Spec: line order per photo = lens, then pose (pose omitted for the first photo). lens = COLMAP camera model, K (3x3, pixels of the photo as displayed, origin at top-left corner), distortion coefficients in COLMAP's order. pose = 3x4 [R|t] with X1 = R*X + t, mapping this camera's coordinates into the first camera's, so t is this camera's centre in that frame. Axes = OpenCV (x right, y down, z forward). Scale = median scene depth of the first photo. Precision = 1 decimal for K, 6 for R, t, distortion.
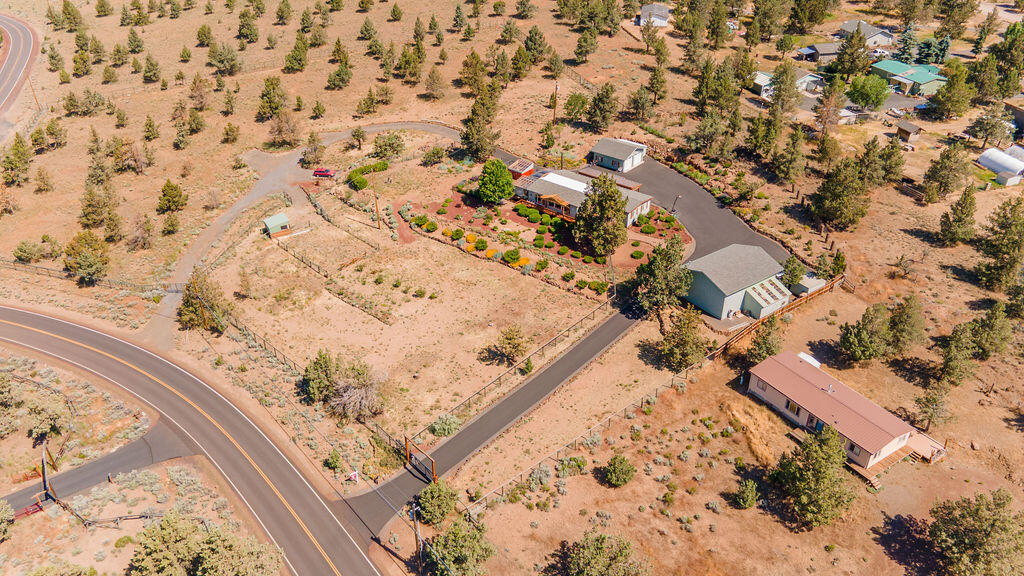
lens RADIAL K [[734.5, 0, 512.0], [0, 734.5, 288.0], [0, 0, 1]] dist [0.061721, 0.000332]
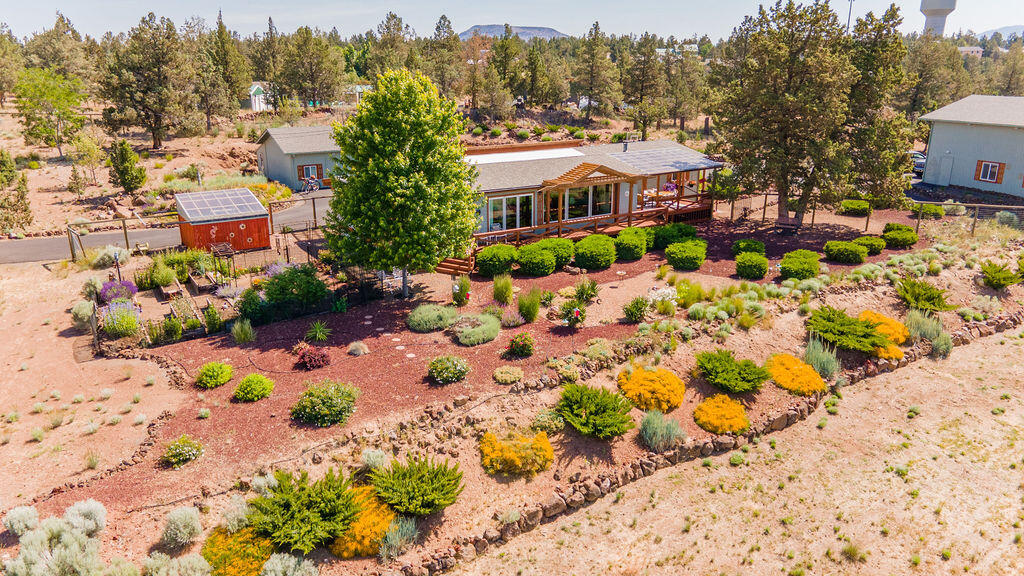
lens RADIAL K [[736.8, 0, 512.0], [0, 736.8, 288.0], [0, 0, 1]] dist [0.001284, 0.000470]
pose [[0.317052, -0.265761, 0.910411, -0.254115], [0.507239, 0.858623, 0.073997, -0.132460], [-0.801365, 0.438336, 0.407033, 1.020049]]
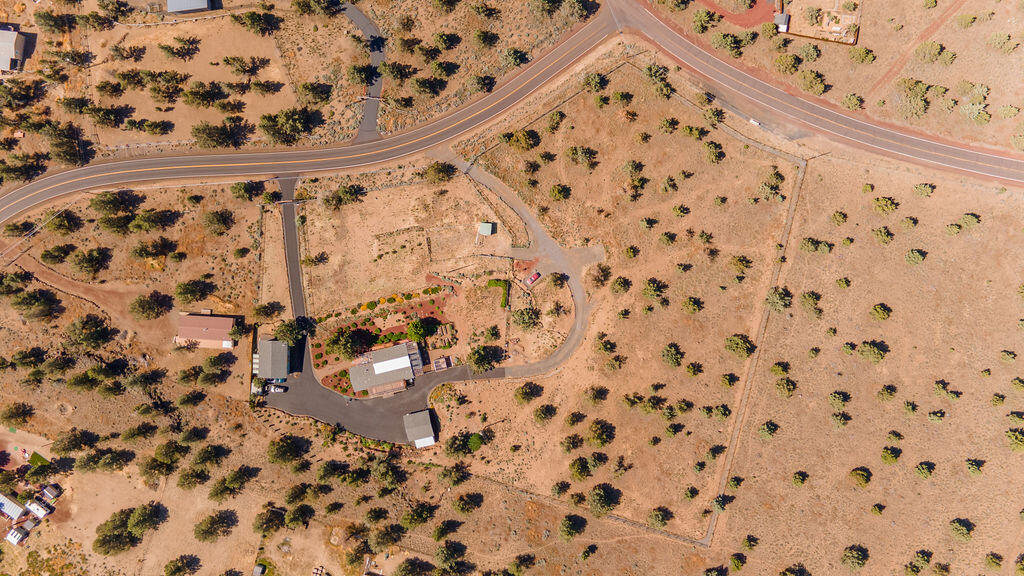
lens RADIAL K [[721.8, 0, 512.0], [0, 721.8, 288.0], [0, 0, 1]] dist [0.000760, 0.047732]
pose [[-0.594328, 0.804093, 0.014422, -0.305638], [-0.435092, -0.336567, 0.835115, -1.897243], [0.676365, 0.490057, 0.549886, 0.162263]]
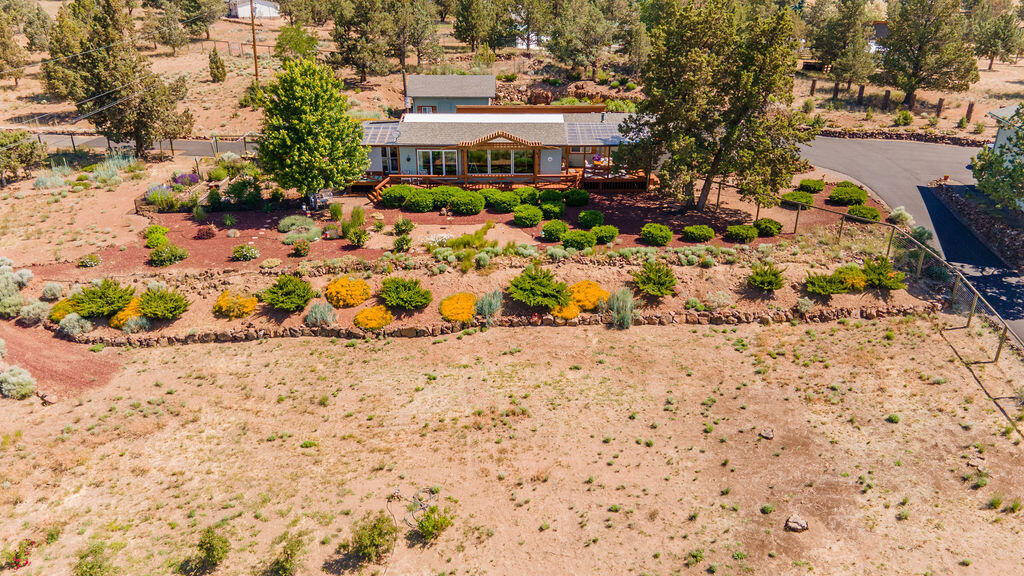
lens RADIAL K [[721.8, 0, 512.0], [0, 721.8, 288.0], [0, 0, 1]] dist [0.000760, 0.047732]
pose [[0.759030, -0.246297, 0.602670, -0.193716], [0.341788, 0.938607, -0.046877, -0.035375], [-0.554125, 0.241567, 0.796612, 0.796696]]
